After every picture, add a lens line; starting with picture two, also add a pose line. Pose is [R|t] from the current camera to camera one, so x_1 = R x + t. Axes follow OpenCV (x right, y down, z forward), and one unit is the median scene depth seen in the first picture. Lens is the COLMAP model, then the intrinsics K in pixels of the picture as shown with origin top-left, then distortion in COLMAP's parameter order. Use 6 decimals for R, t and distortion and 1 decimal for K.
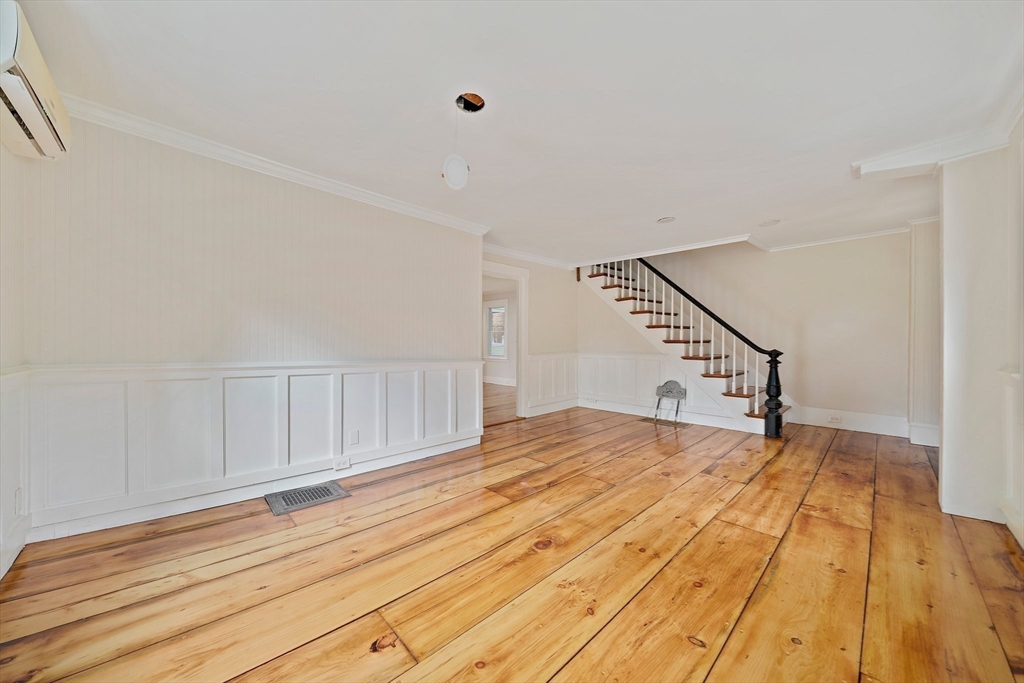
lens RADIAL K [[352.1, 0, 514.3], [0, 352.1, 344.2], [0, 0, 1]] dist [-0.006203, 0.000374]
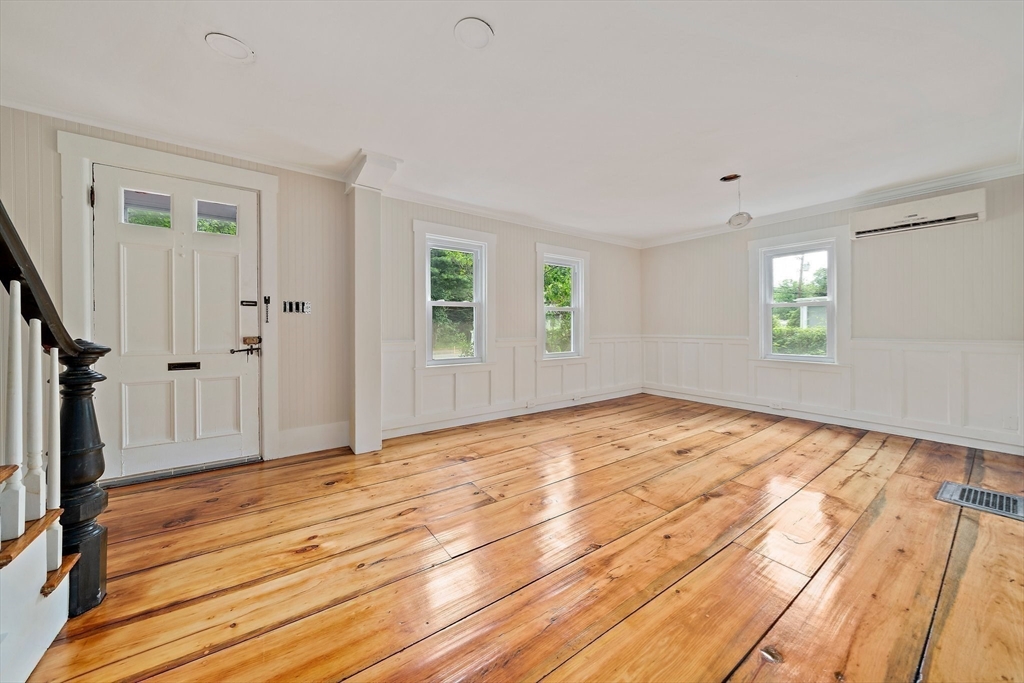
lens RADIAL K [[352.1, 0, 509.9], [0, 352.1, 331.8], [0, 0, 1]] dist [-0.006203, 0.000374]
pose [[-0.988282, -0.002788, 0.152612, 0.478640], [-0.000780, 0.999912, 0.013220, 0.001690], [-0.152635, 0.012946, -0.988198, 2.098742]]
